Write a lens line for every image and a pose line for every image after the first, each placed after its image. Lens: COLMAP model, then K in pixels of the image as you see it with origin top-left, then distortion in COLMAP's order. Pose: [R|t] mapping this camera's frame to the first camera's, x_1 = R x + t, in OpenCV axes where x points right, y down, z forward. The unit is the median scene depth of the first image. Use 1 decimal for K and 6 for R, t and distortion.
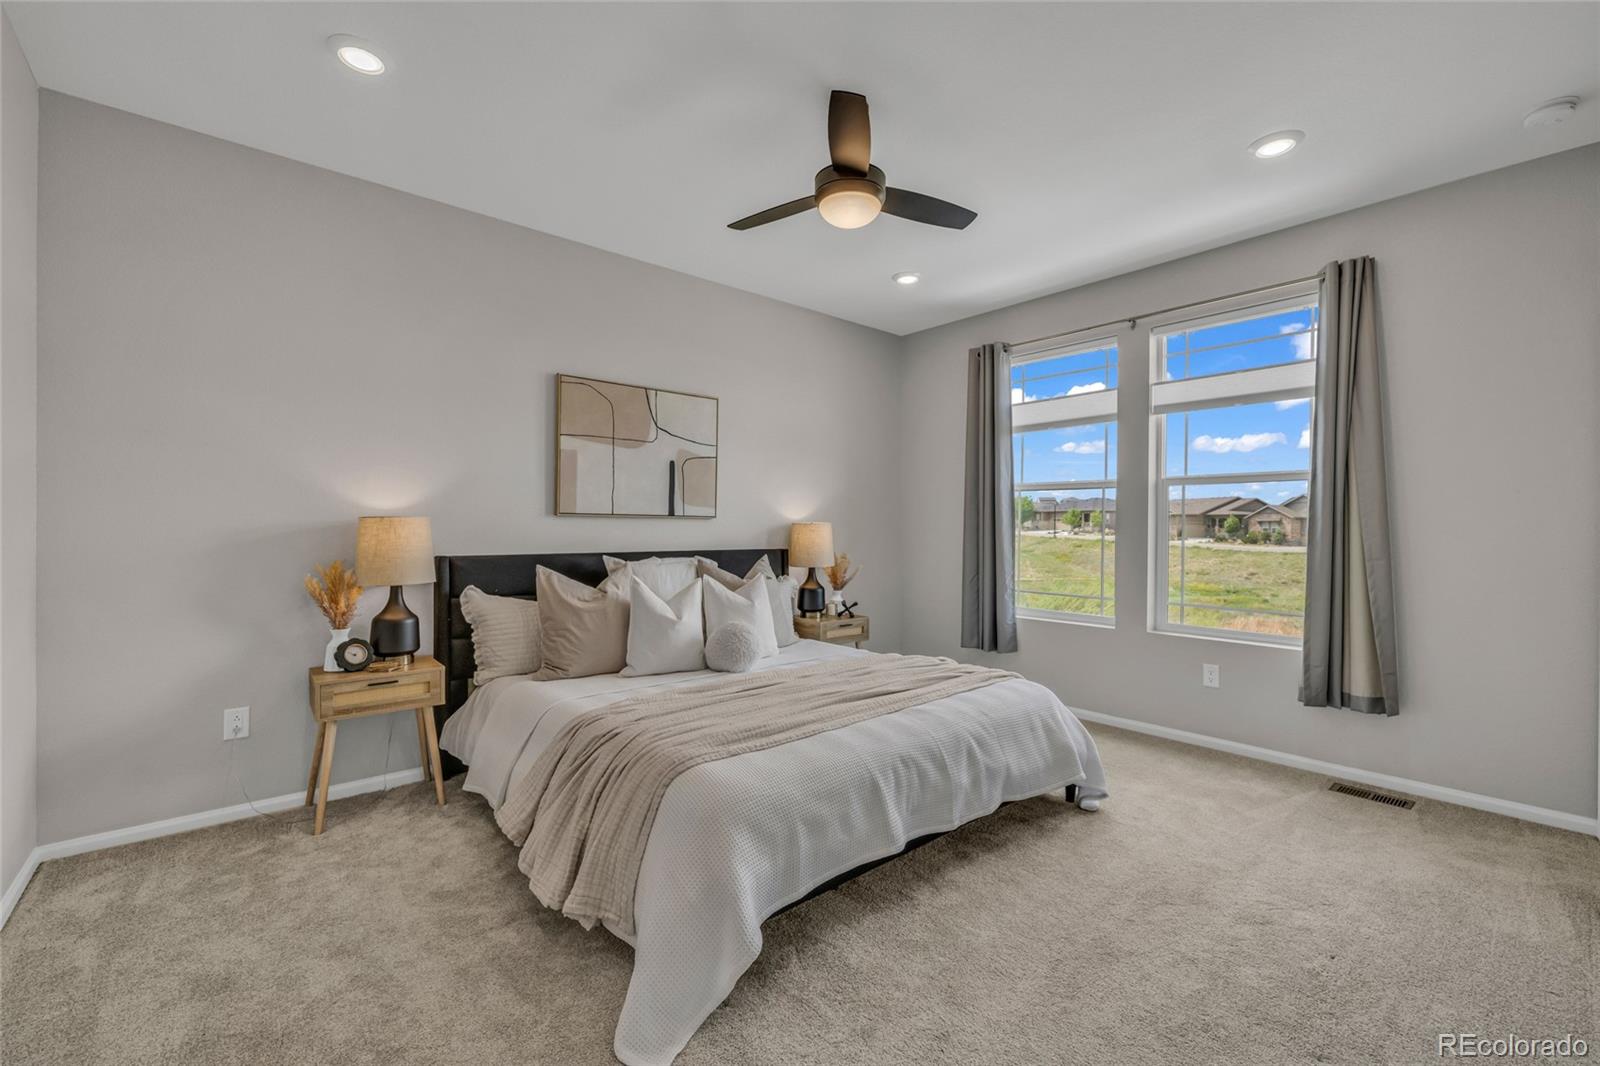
lens RADIAL K [[673.5, 0, 802.2], [0, 673.5, 530.4], [0, 0, 1]] dist [-0.000084, -0.000086]
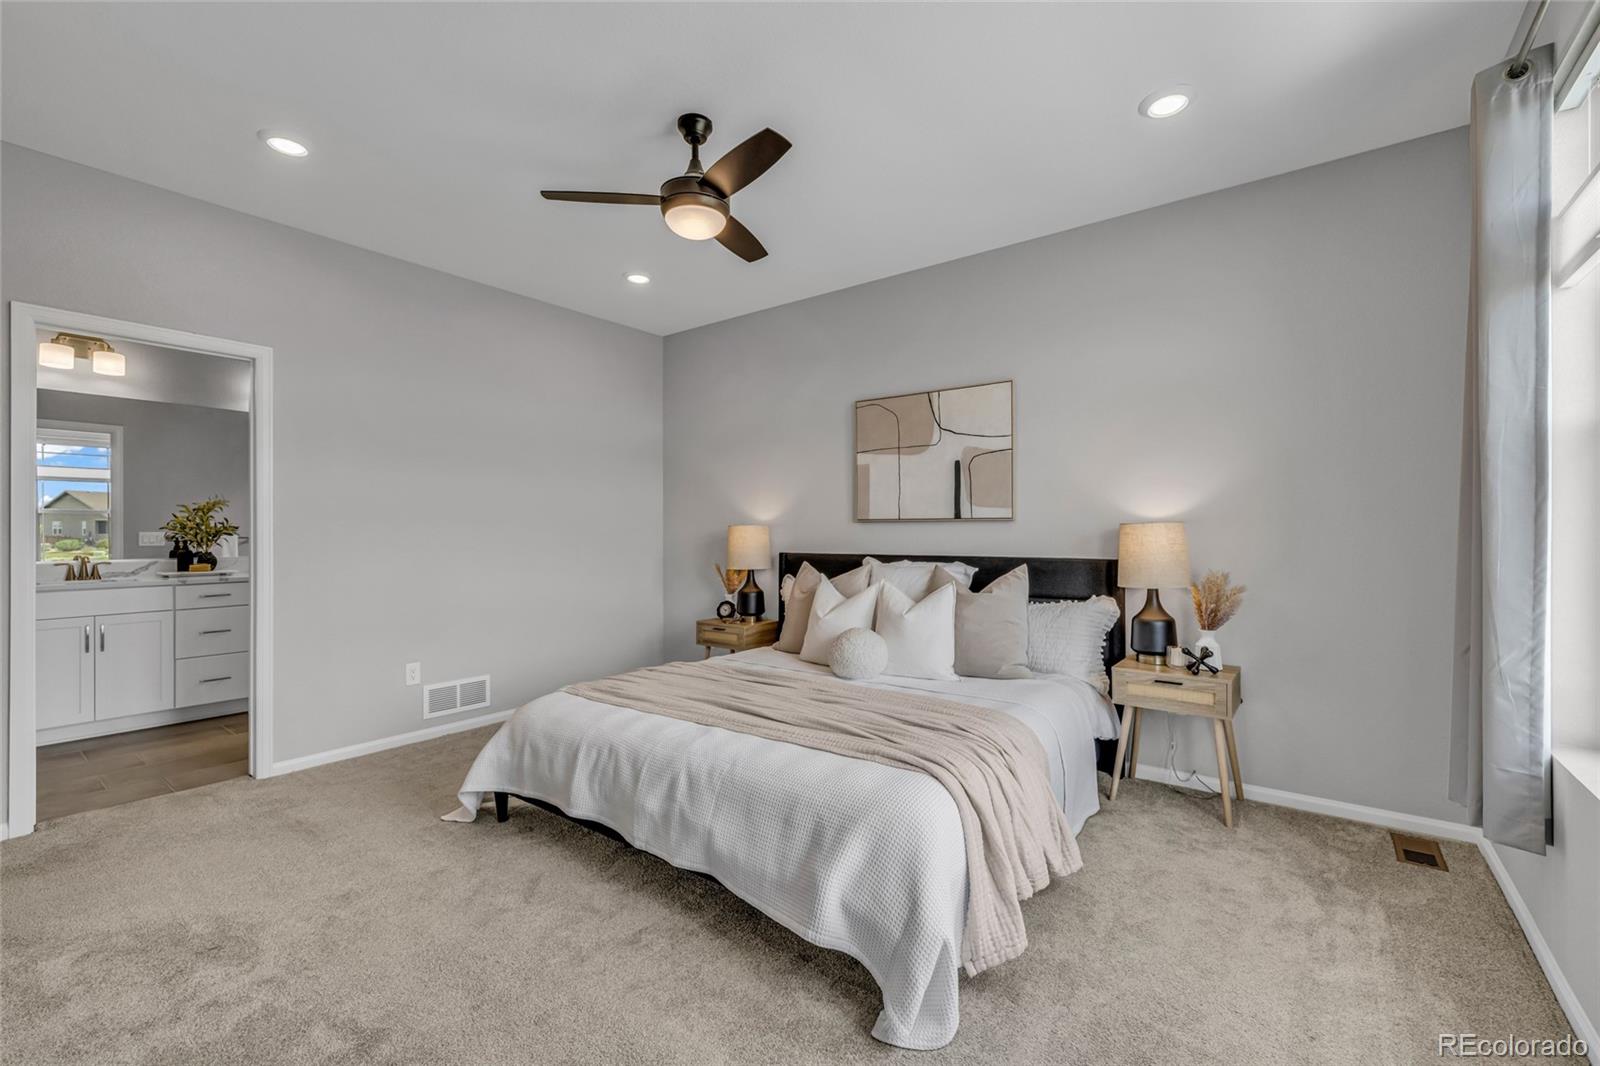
lens RADIAL K [[673.5, 0, 802.7], [0, 673.5, 536.1], [0, 0, 1]] dist [-0.000084, -0.000086]
pose [[0.211177, 0.001635, -0.977446, 0.724640], [-0.000854, 0.999999, 0.001488, 0.001777], [0.977447, 0.000521, 0.211178, 0.620123]]
